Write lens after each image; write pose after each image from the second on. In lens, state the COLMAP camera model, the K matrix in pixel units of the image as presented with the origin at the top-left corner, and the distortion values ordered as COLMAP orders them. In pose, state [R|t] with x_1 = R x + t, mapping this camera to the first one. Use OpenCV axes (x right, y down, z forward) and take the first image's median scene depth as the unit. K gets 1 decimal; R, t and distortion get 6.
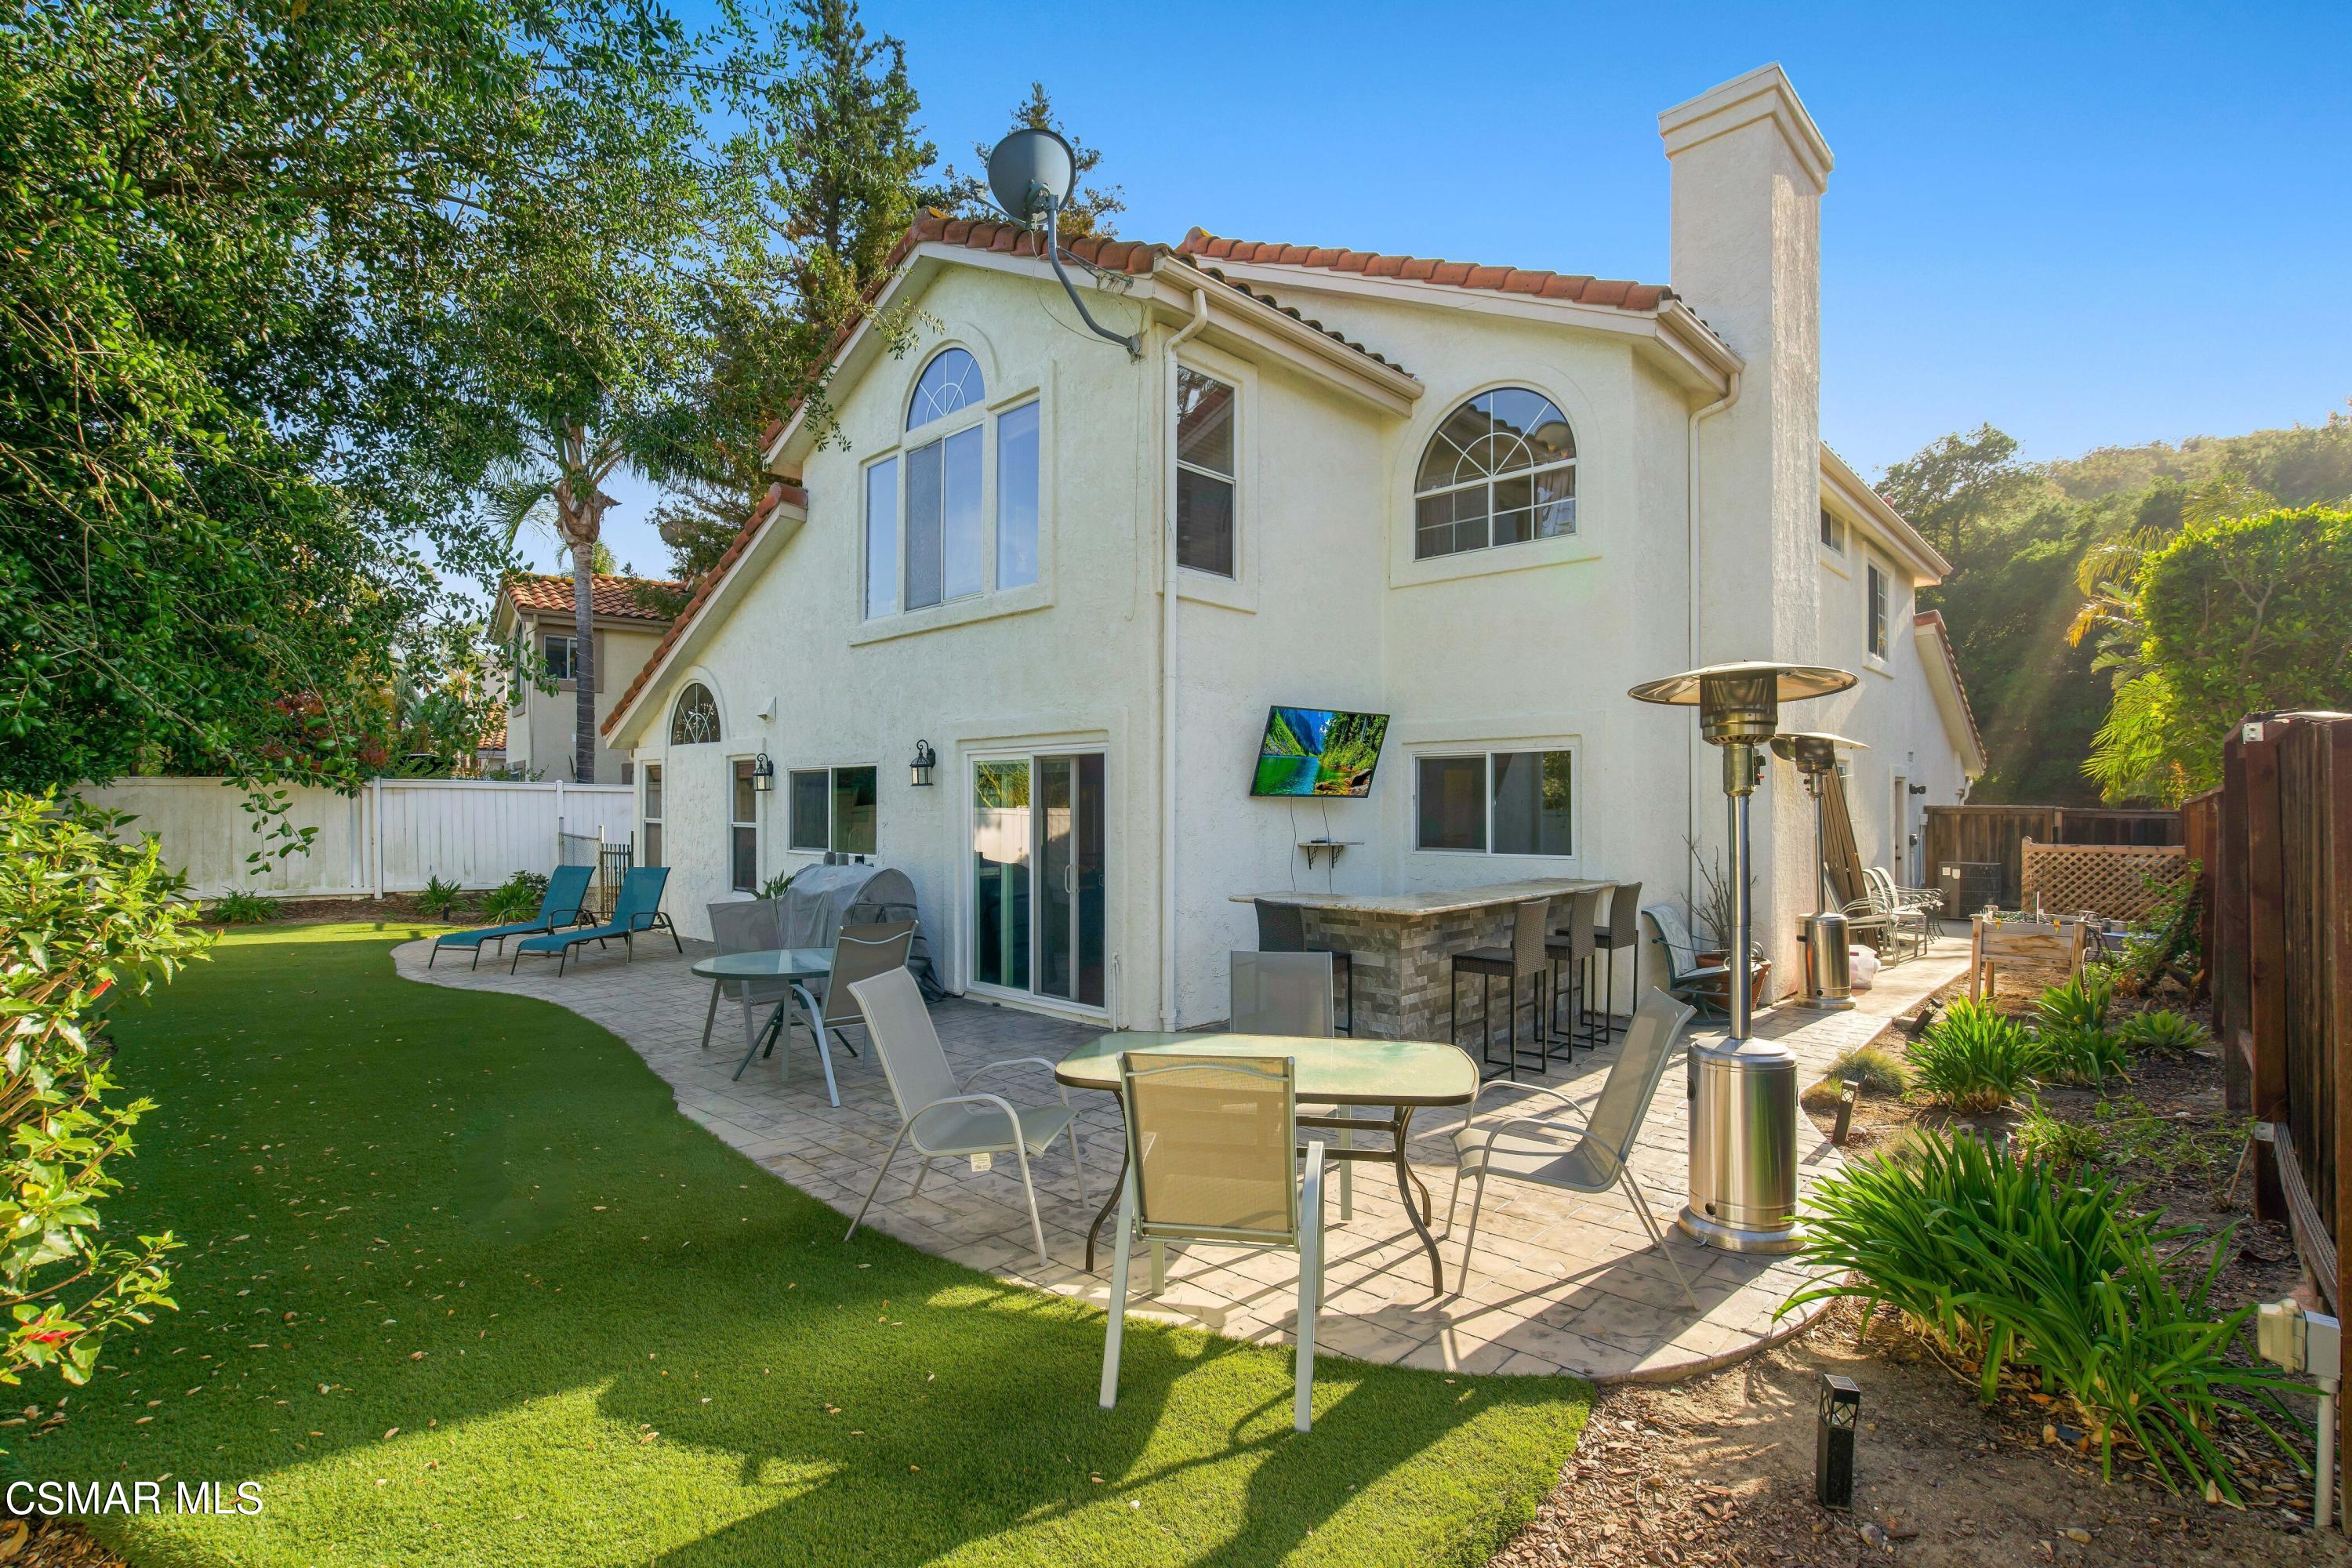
lens RADIAL K [[1087.5, 0, 1178.7], [0, 1087.5, 786.5], [0, 0, 1]] dist [-0.039213, 0.014758]
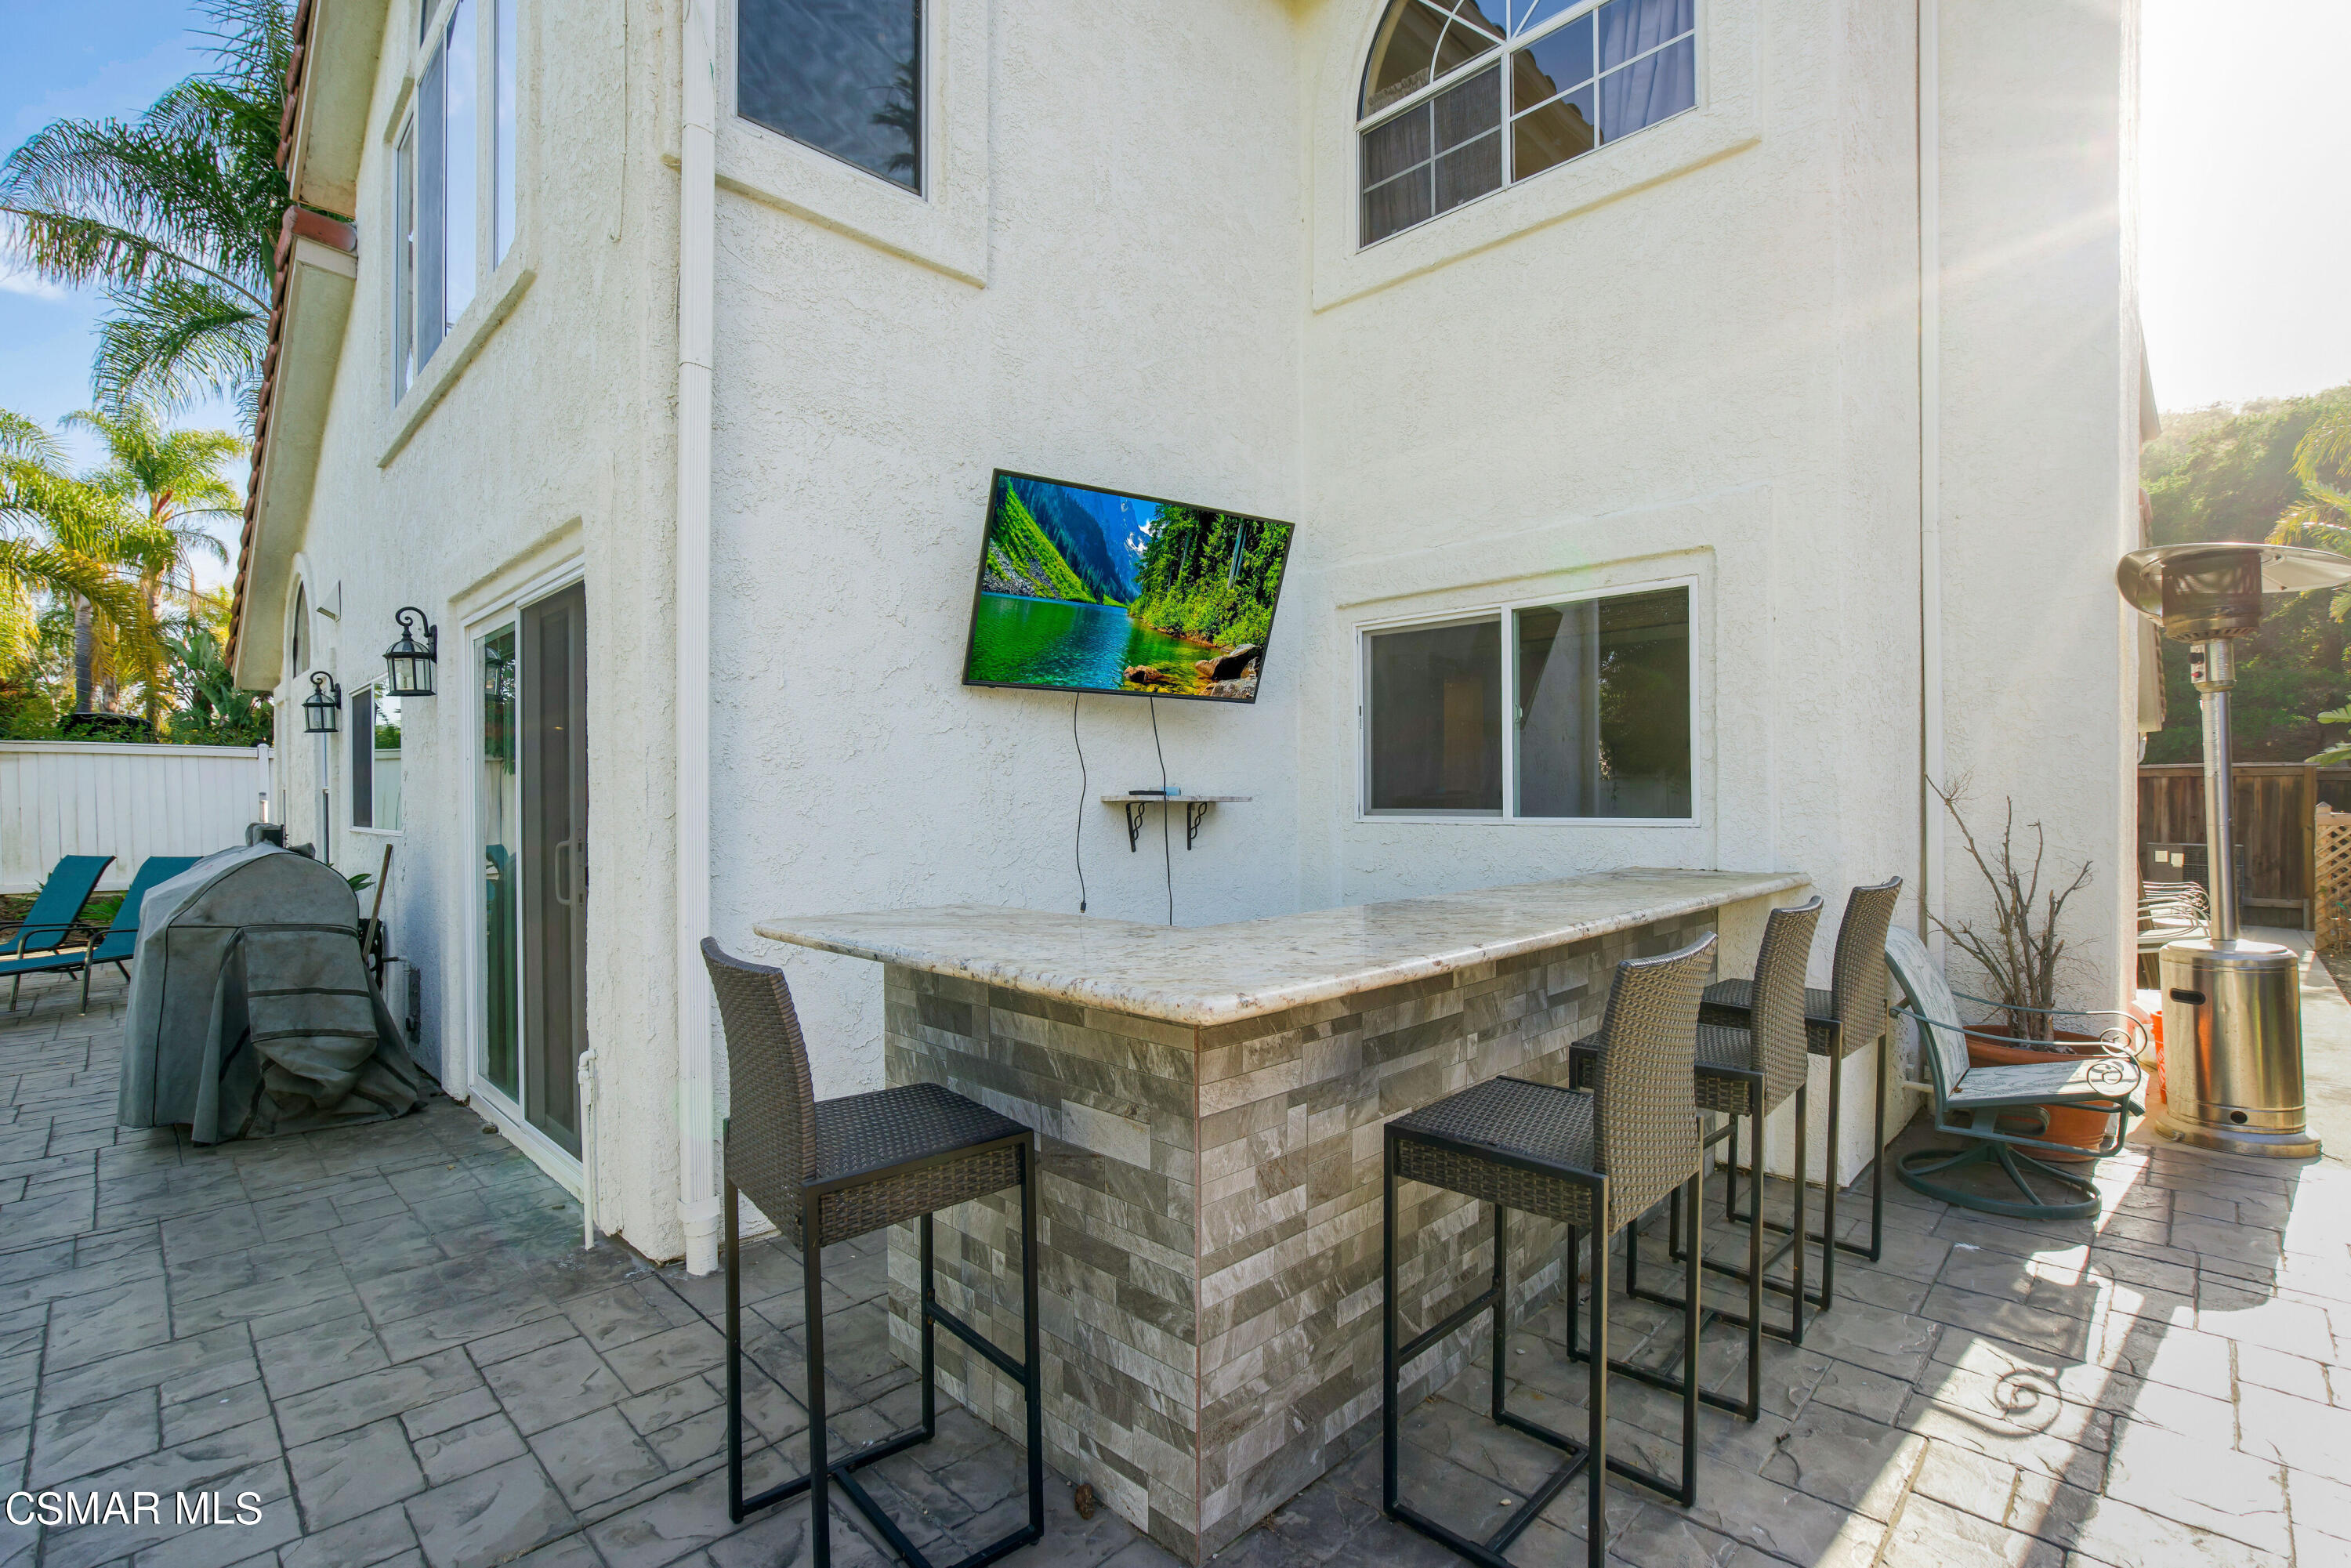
lens RADIAL K [[1087.0, 0, 1170.2], [0, 1087.0, 801.7], [0, 0, 1]] dist [-0.039213, 0.014758]
pose [[0.999681, -0.007674, -0.024052, 0.153056], [0.008121, 0.999795, 0.018528, 0.045460], [0.023904, -0.018717, 0.999539, 0.533175]]
